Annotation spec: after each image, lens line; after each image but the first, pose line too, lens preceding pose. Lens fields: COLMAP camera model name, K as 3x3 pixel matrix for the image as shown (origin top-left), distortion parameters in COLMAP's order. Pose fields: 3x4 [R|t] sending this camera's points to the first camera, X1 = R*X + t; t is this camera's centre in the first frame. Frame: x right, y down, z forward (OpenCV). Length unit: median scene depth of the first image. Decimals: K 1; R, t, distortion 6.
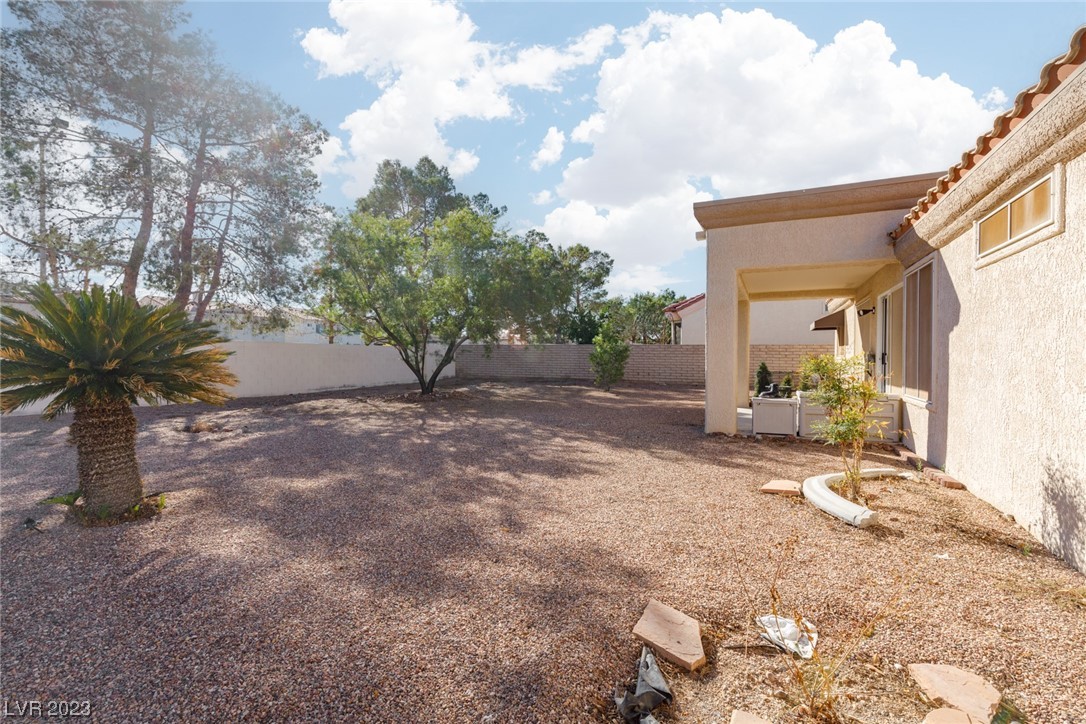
lens RADIAL K [[495.8, 0, 543.1], [0, 495.8, 358.2], [0, 0, 1]] dist [0.002063, -0.000318]
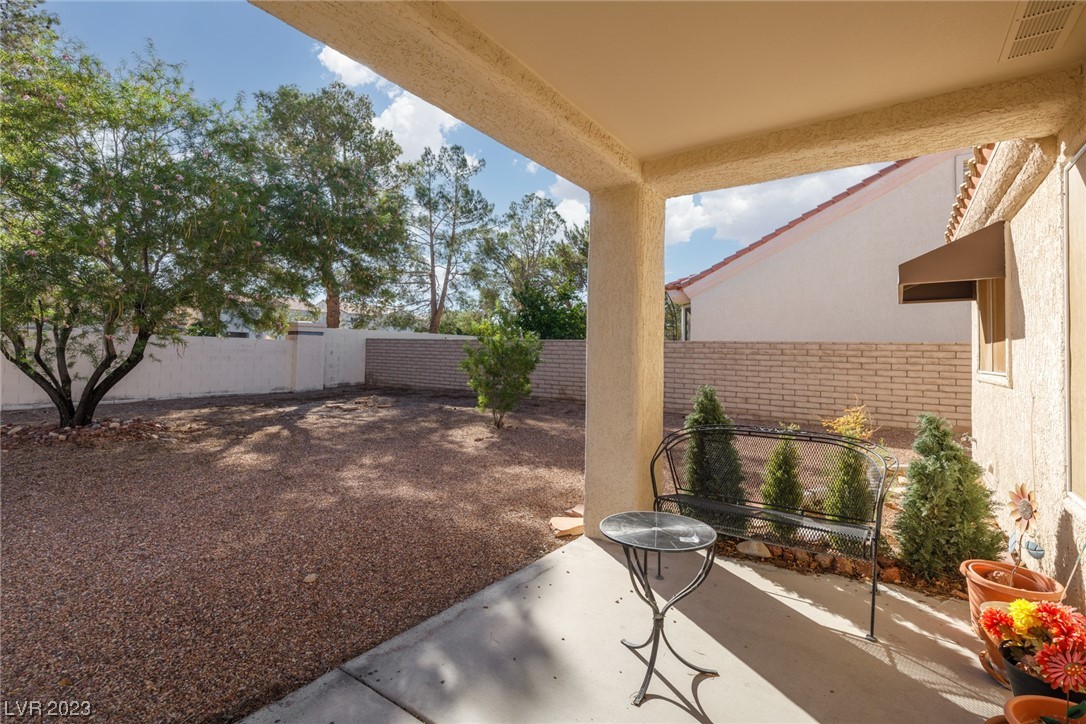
lens RADIAL K [[495.8, 0, 543.1], [0, 495.8, 358.2], [0, 0, 1]] dist [0.002063, -0.000318]
pose [[0.984169, 0.015431, -0.176561, 0.340463], [-0.014782, 0.999878, 0.004990, -0.011415], [0.176616, -0.002301, 0.984277, 0.573835]]
